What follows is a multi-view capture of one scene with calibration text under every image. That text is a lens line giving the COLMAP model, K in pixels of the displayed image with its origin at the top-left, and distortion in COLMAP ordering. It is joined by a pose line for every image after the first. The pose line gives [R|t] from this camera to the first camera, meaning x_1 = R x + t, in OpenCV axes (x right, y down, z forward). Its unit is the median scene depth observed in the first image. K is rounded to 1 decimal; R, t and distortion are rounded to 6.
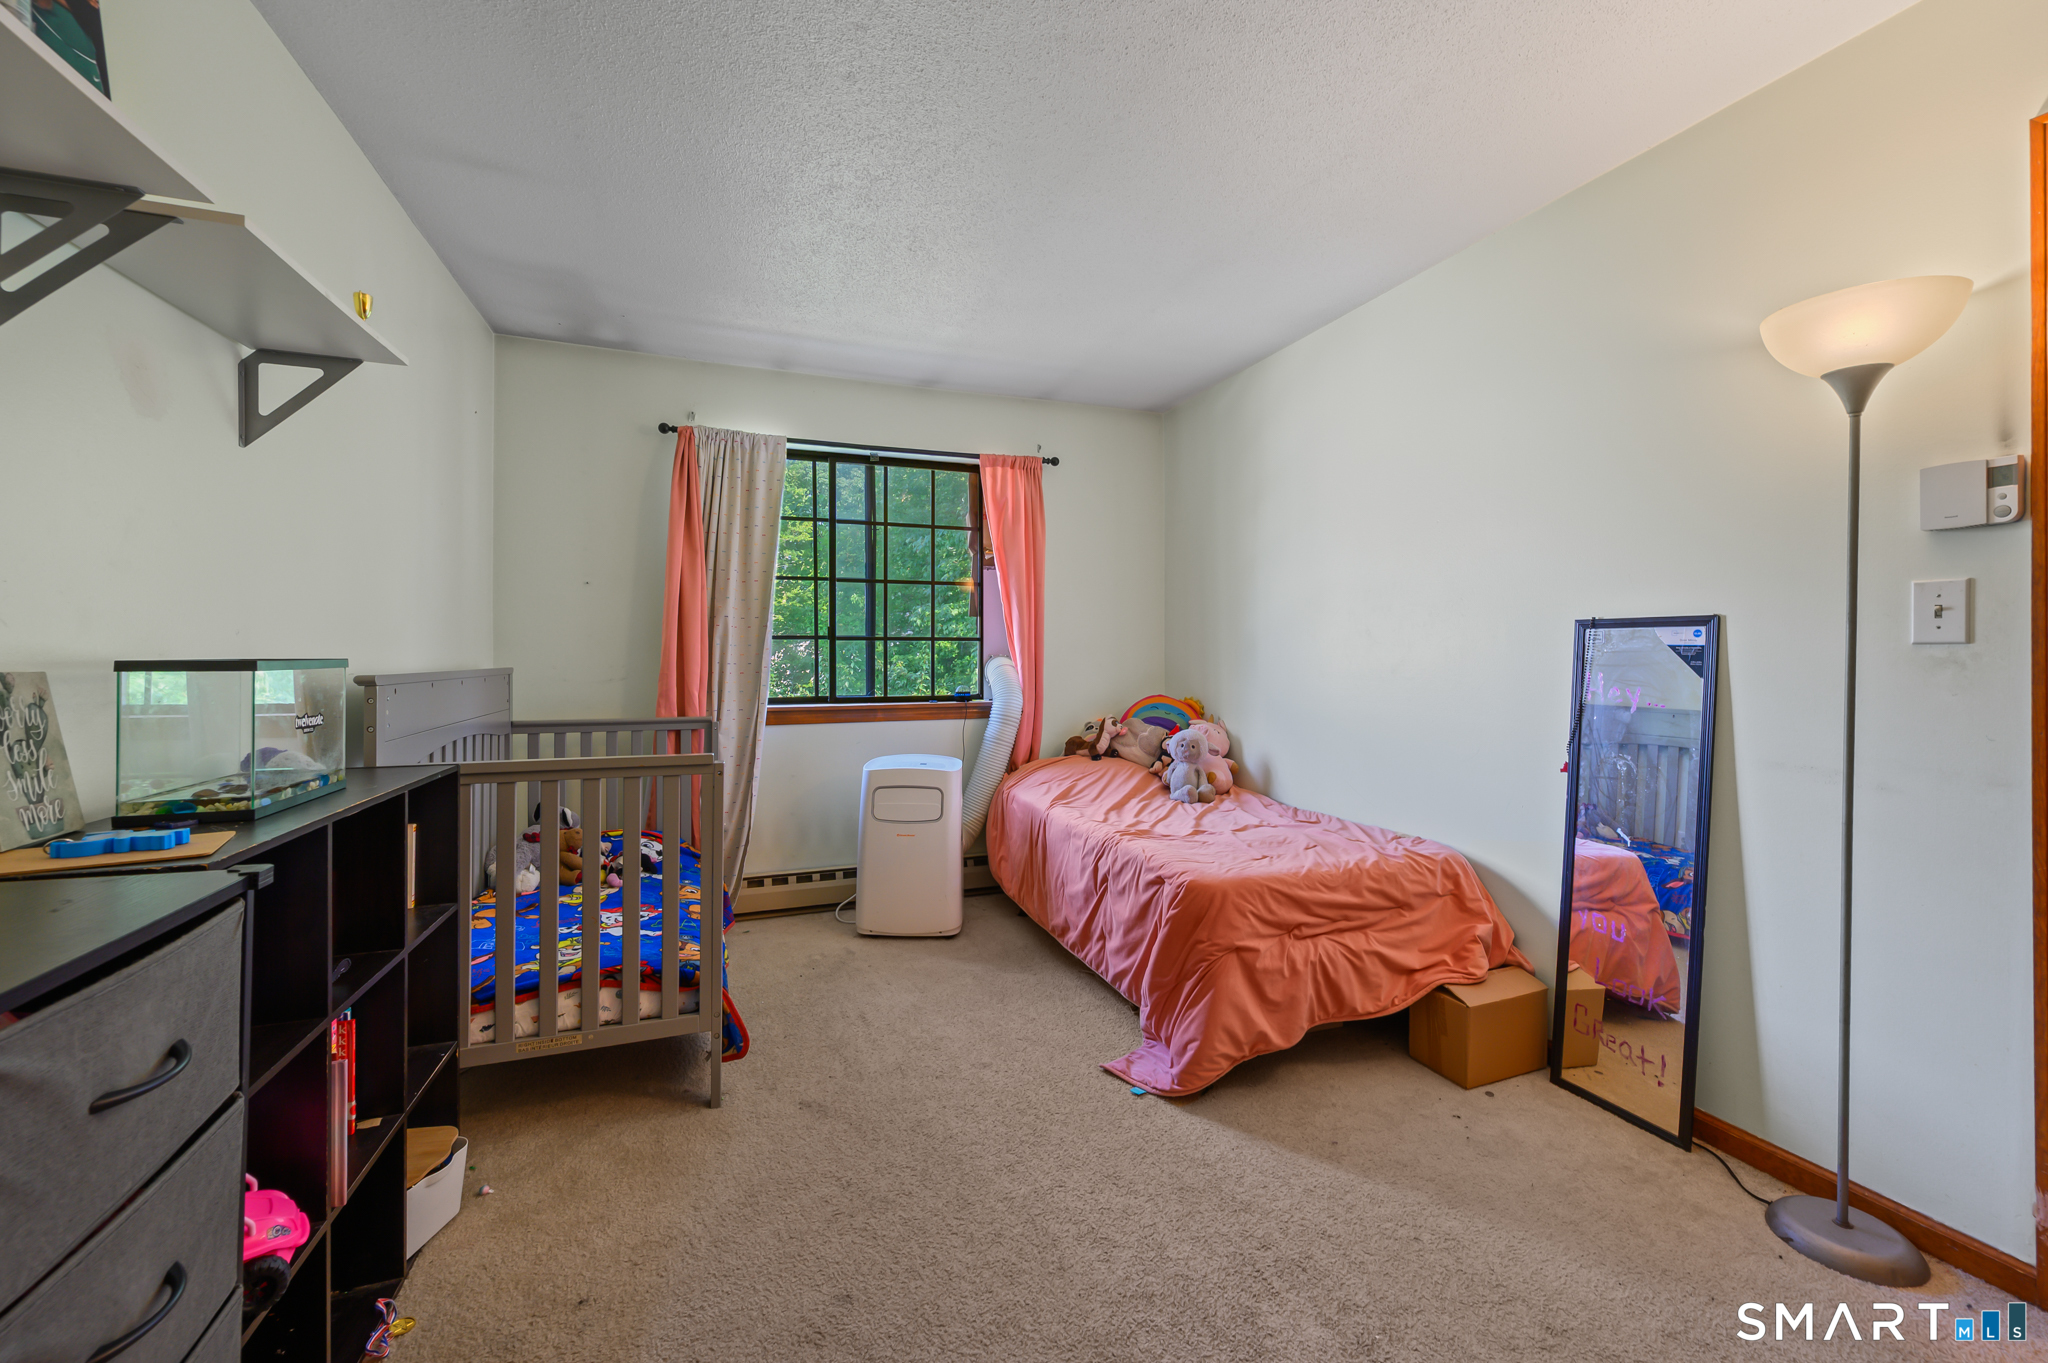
lens RADIAL K [[822.8, 0, 1030.8], [0, 822.8, 666.7], [0, 0, 1]] dist [0.001839, -0.000150]
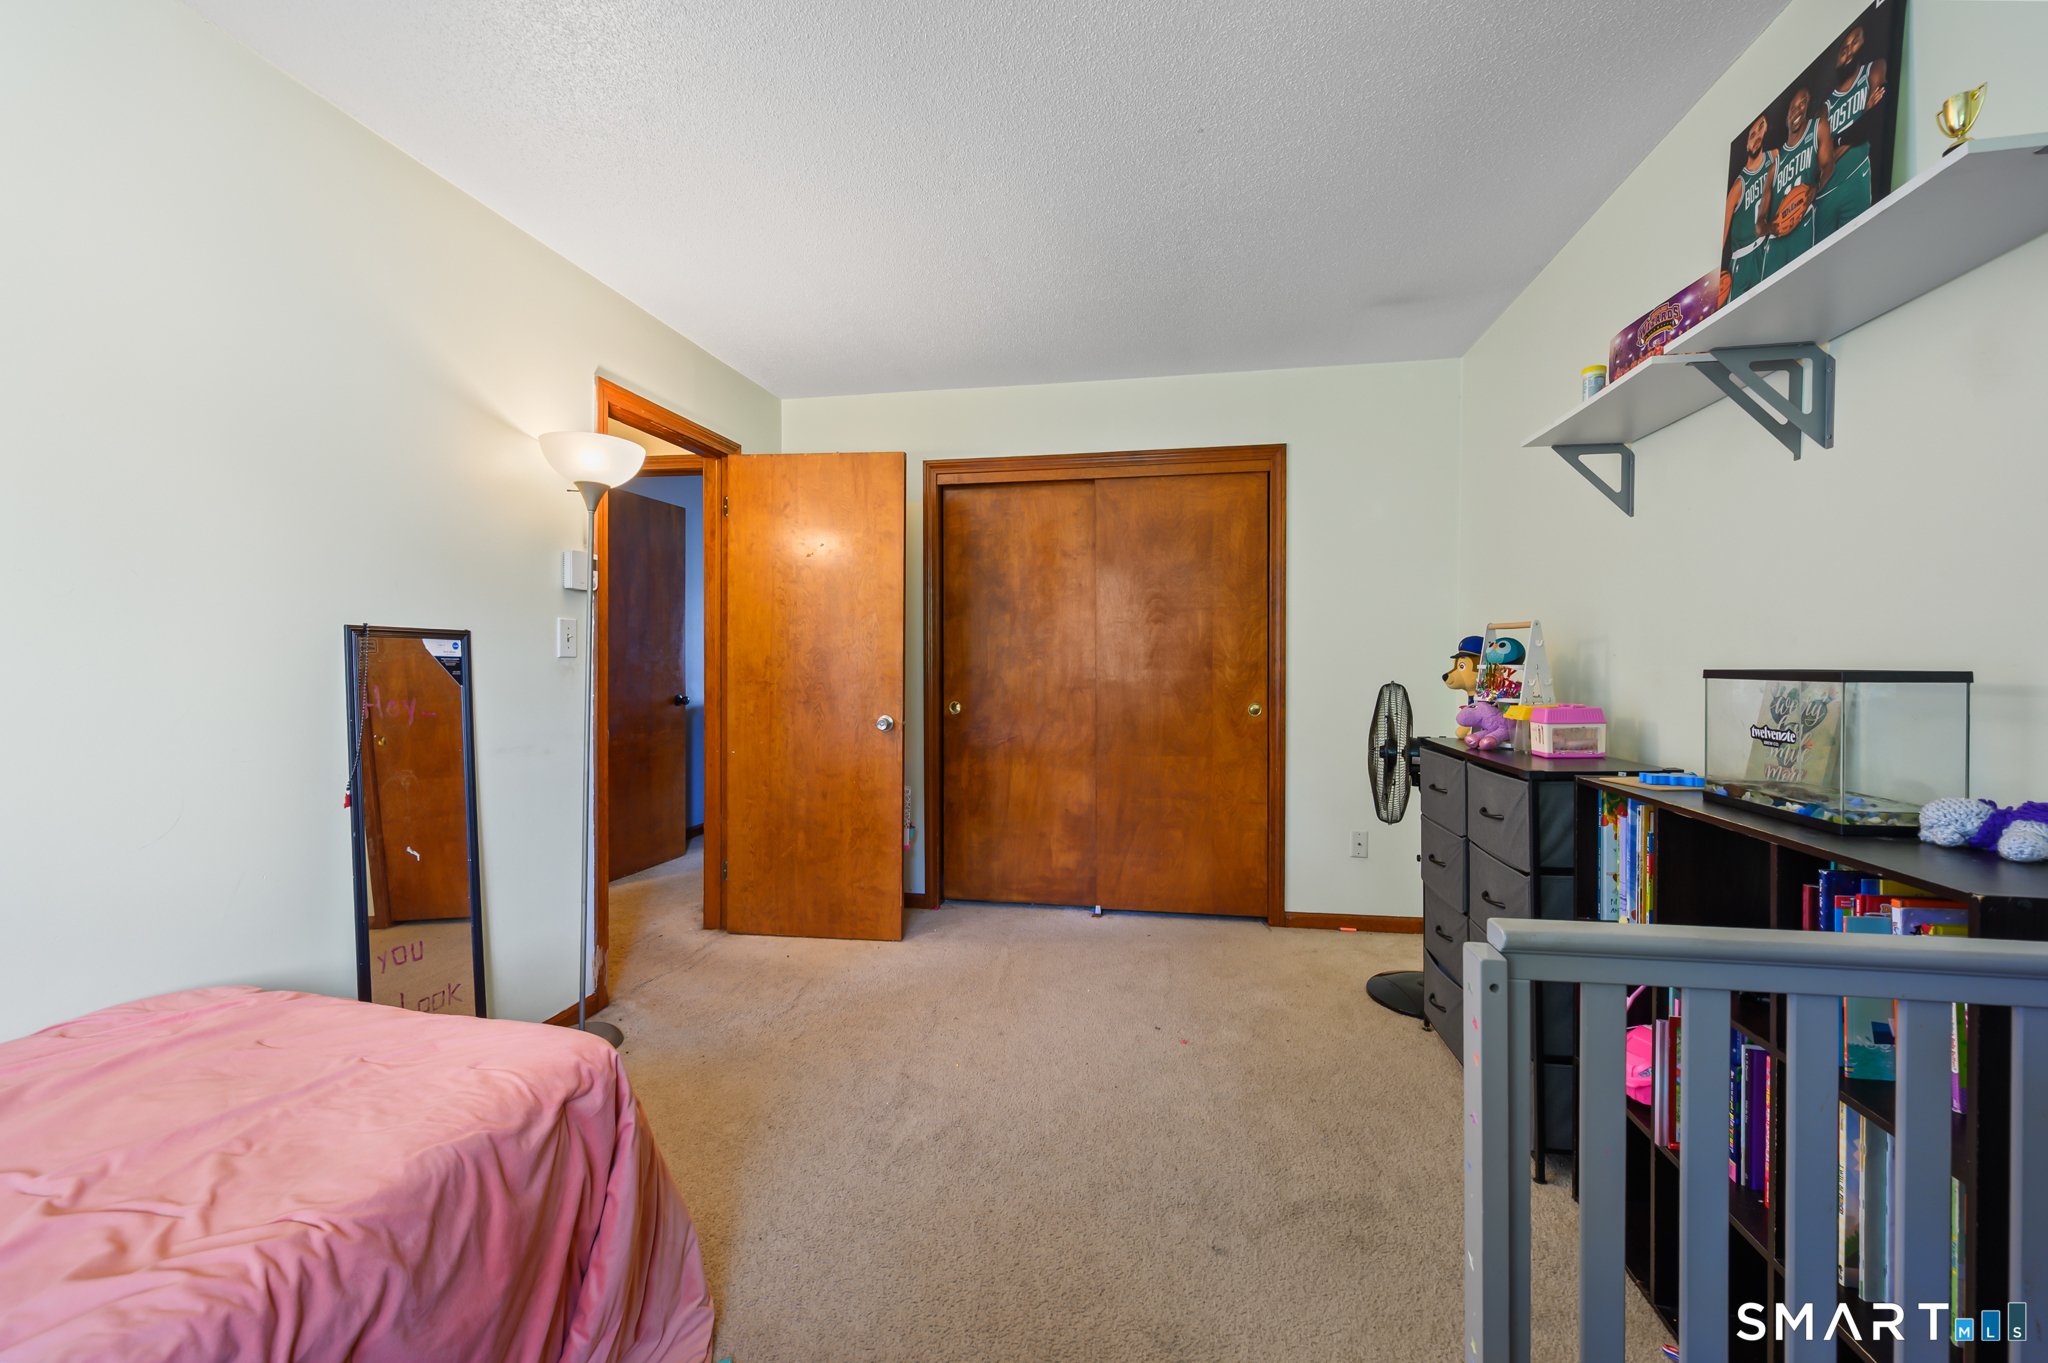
lens RADIAL K [[822.8, 0, 1030.8], [0, 822.8, 666.7], [0, 0, 1]] dist [0.001839, -0.000150]
pose [[-0.864948, -0.002759, 0.501854, -0.240875], [0.008958, 0.999741, 0.020937, -0.016372], [-0.501782, 0.022605, -0.864699, 0.893838]]
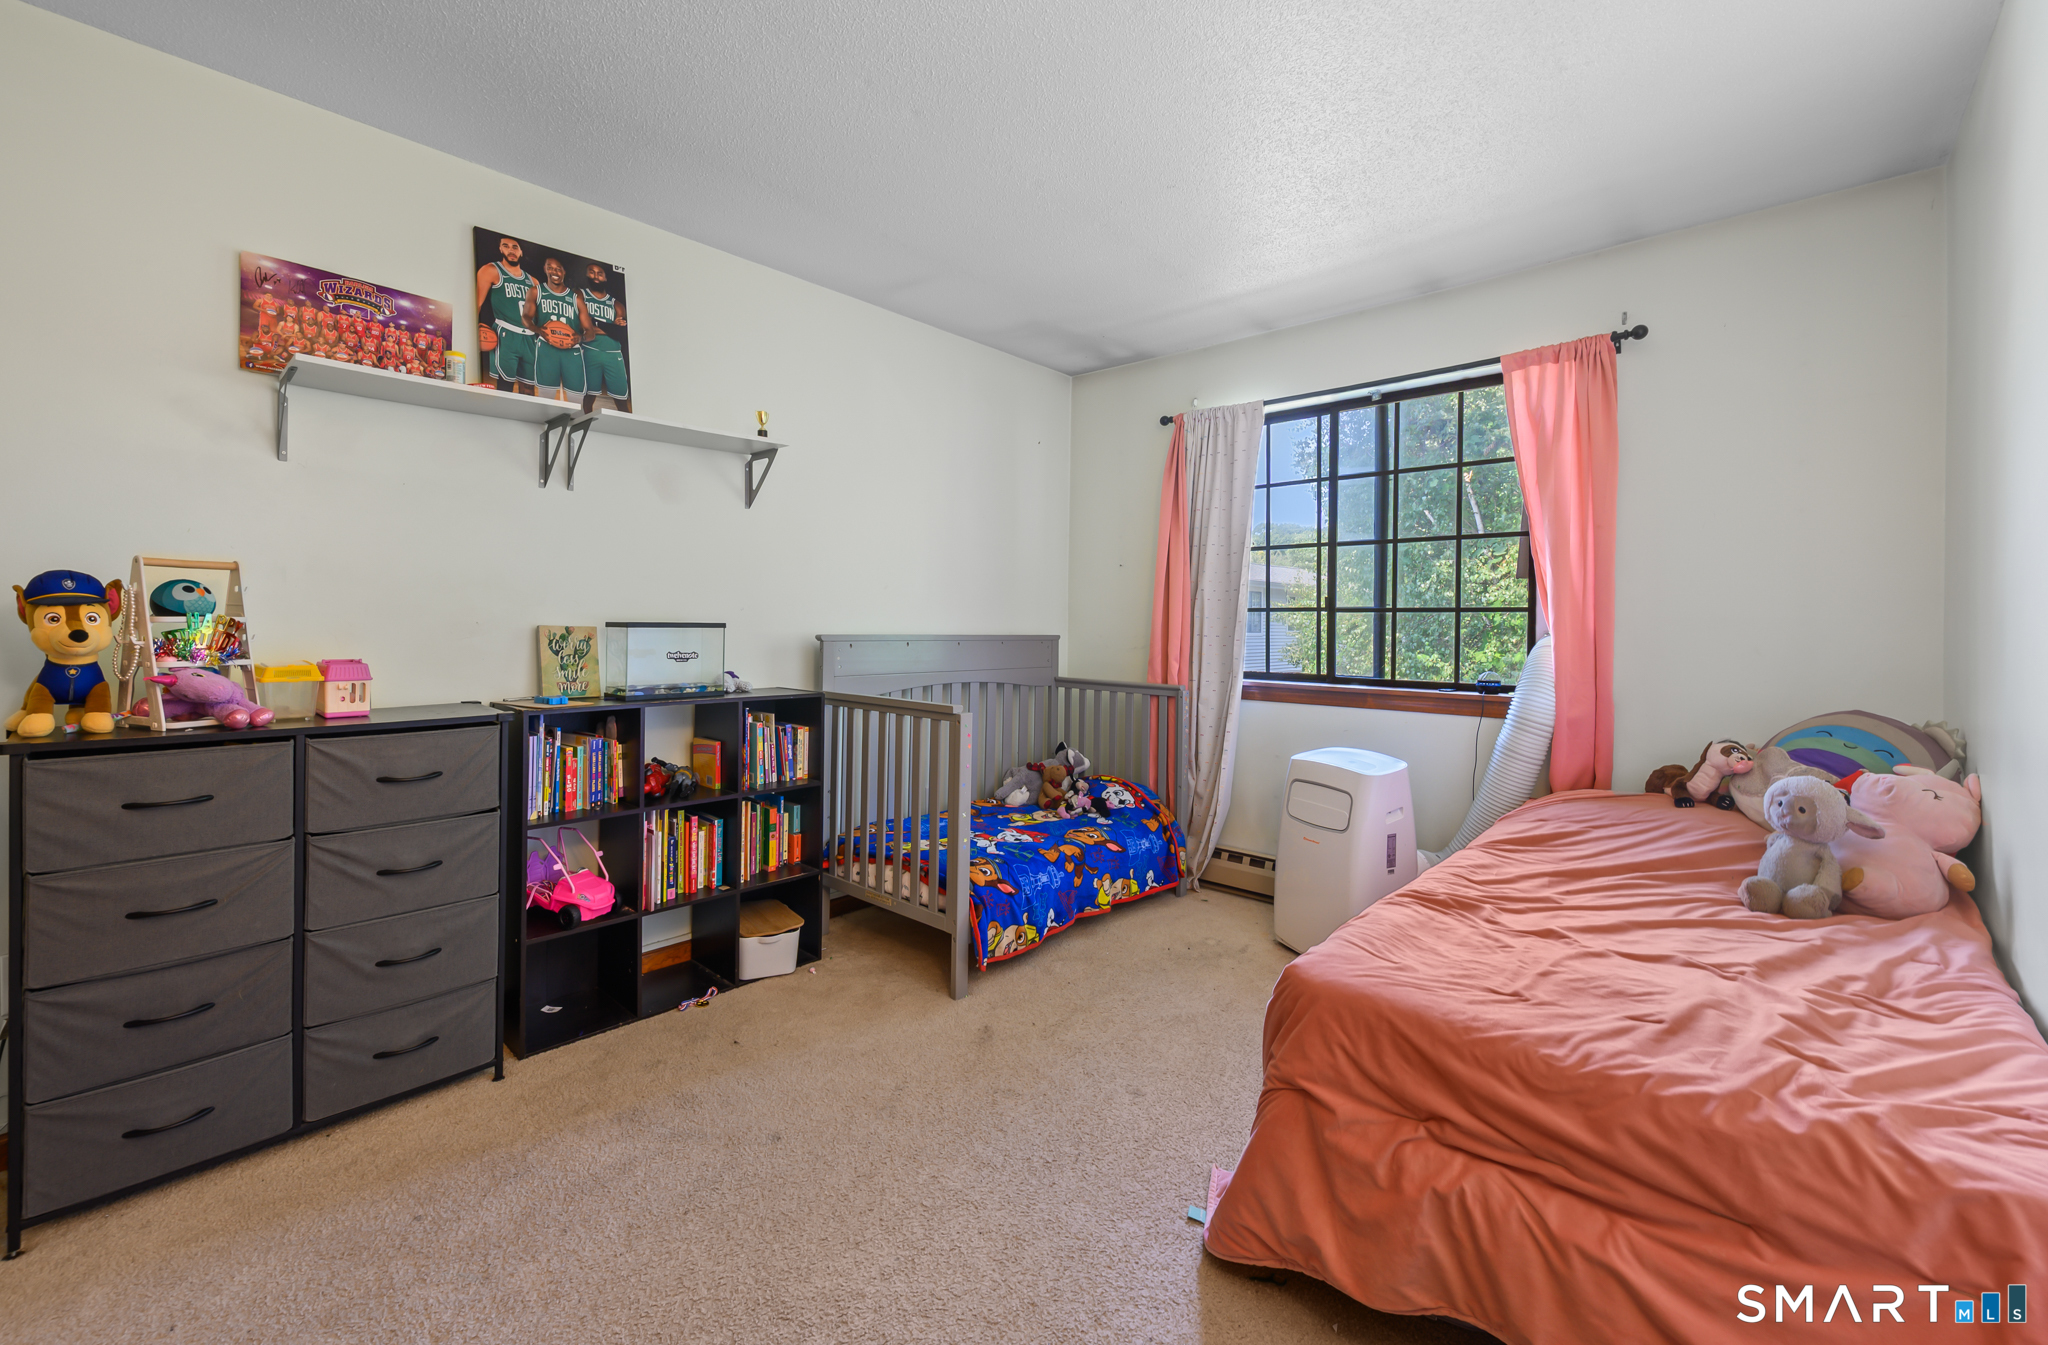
lens RADIAL K [[831.7, 0, 1022.7], [0, 831.7, 642.8], [0, 0, 1]] dist [-0.000137, -0.000064]
pose [[0.455877, 0.024000, -0.889719, 0.459697], [-0.026361, 0.999562, 0.013457, -0.003385], [0.889652, 0.017319, 0.456310, 0.327877]]
